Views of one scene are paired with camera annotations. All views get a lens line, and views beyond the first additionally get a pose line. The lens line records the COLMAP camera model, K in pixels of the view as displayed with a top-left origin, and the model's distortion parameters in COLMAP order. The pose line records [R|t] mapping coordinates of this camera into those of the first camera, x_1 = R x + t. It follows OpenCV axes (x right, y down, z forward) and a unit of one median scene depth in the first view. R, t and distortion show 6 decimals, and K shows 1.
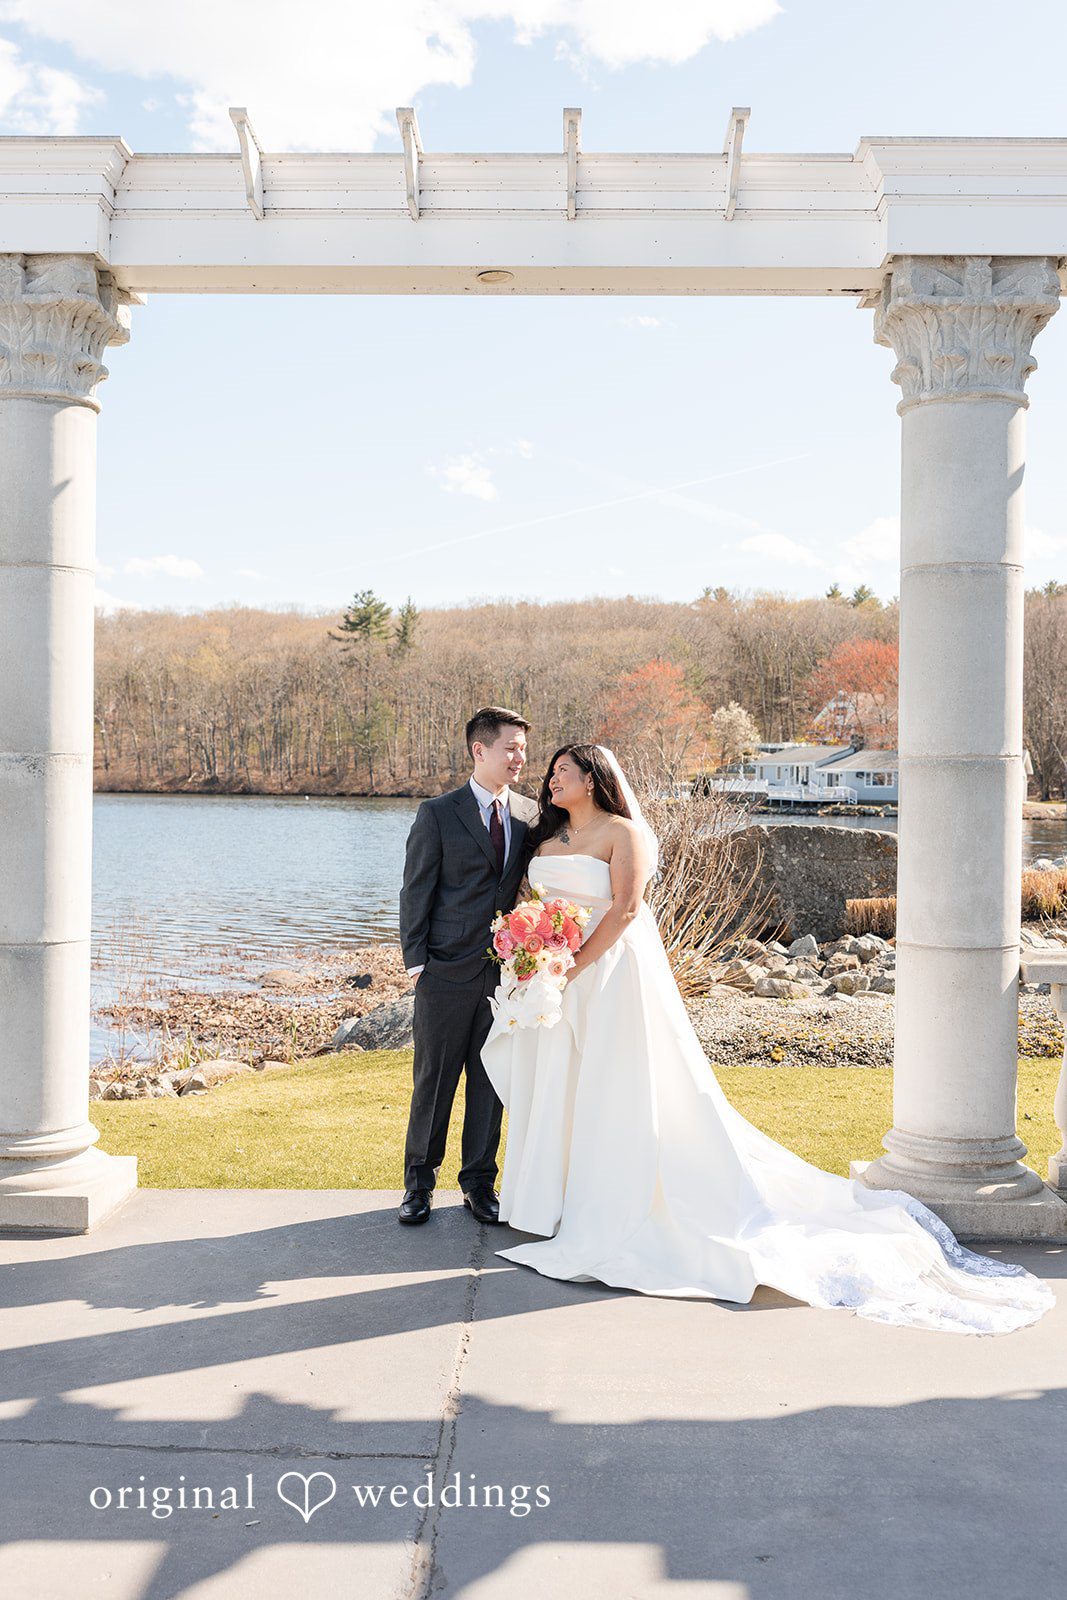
lens RADIAL K [[2497.4, 0, 535.5], [0, 2497.4, 815.0], [0, 0, 1]] dist [0.003662, -0.115037]
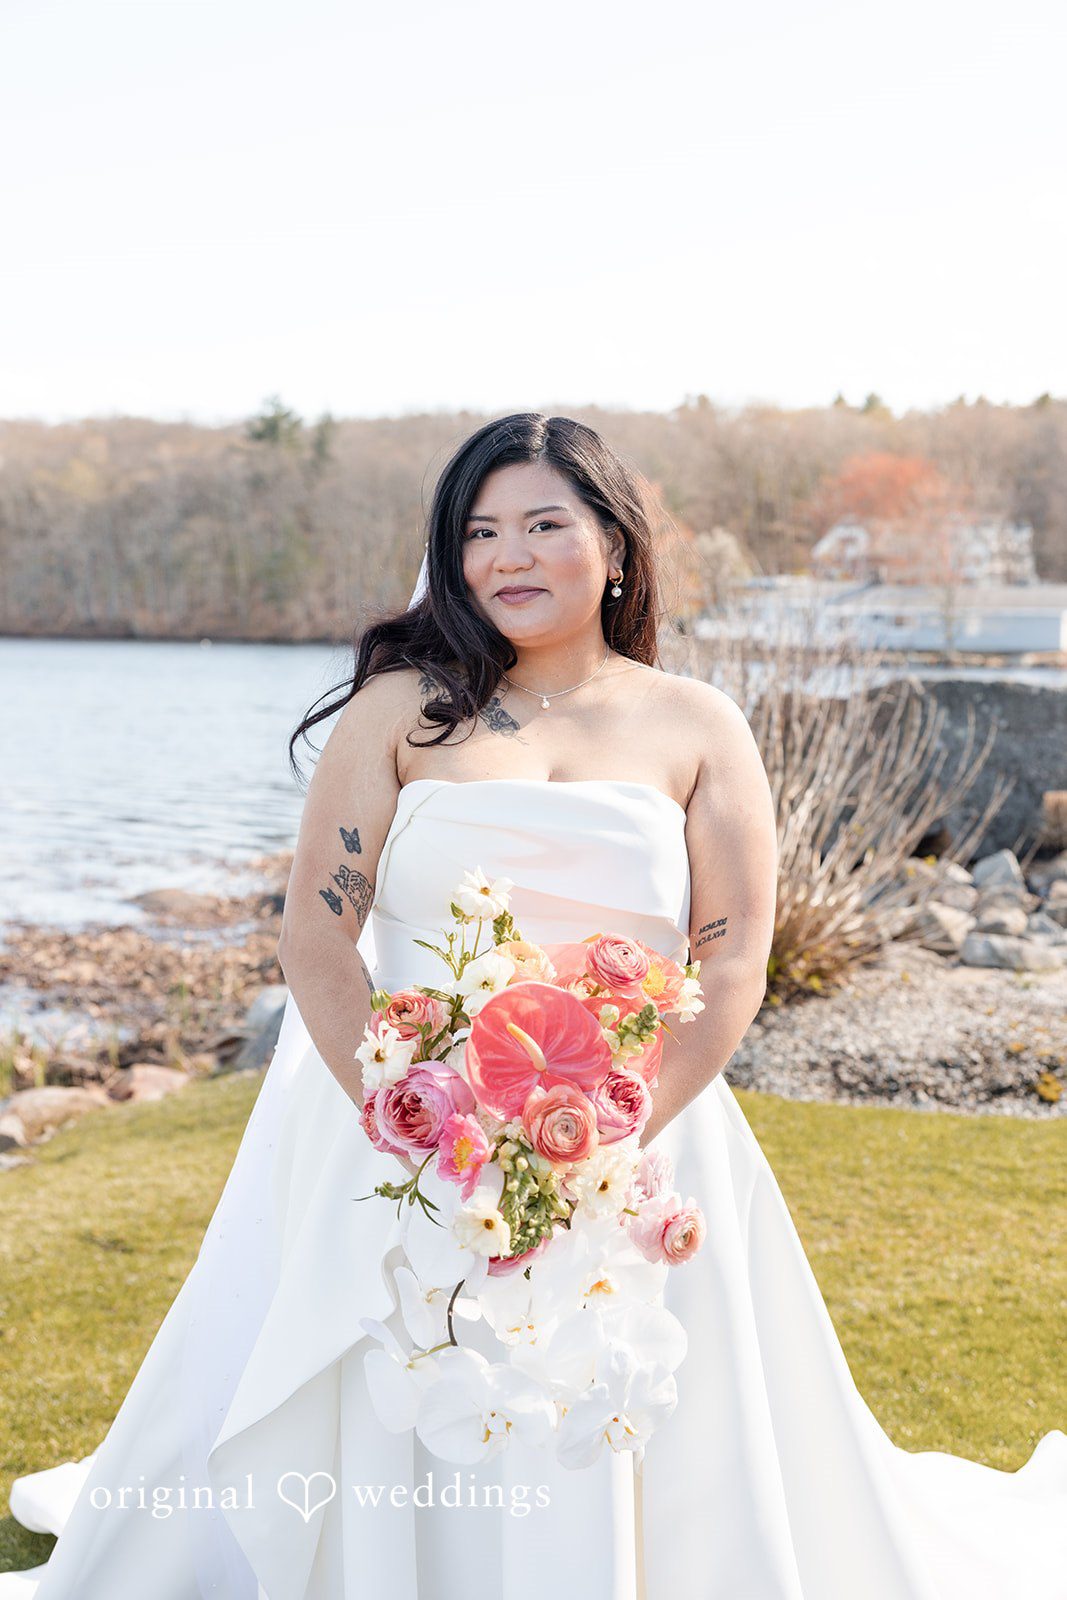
lens RADIAL K [[2070.4, 0, 533.5], [0, 2070.4, 800.0], [0, 0, 1]] dist [-0.012471, 0.001480]
pose [[0.997972, -0.005340, 0.063426, -0.038102], [0.001288, 0.997964, 0.063767, 0.001214], [-0.063637, -0.063556, 0.995947, 0.440870]]
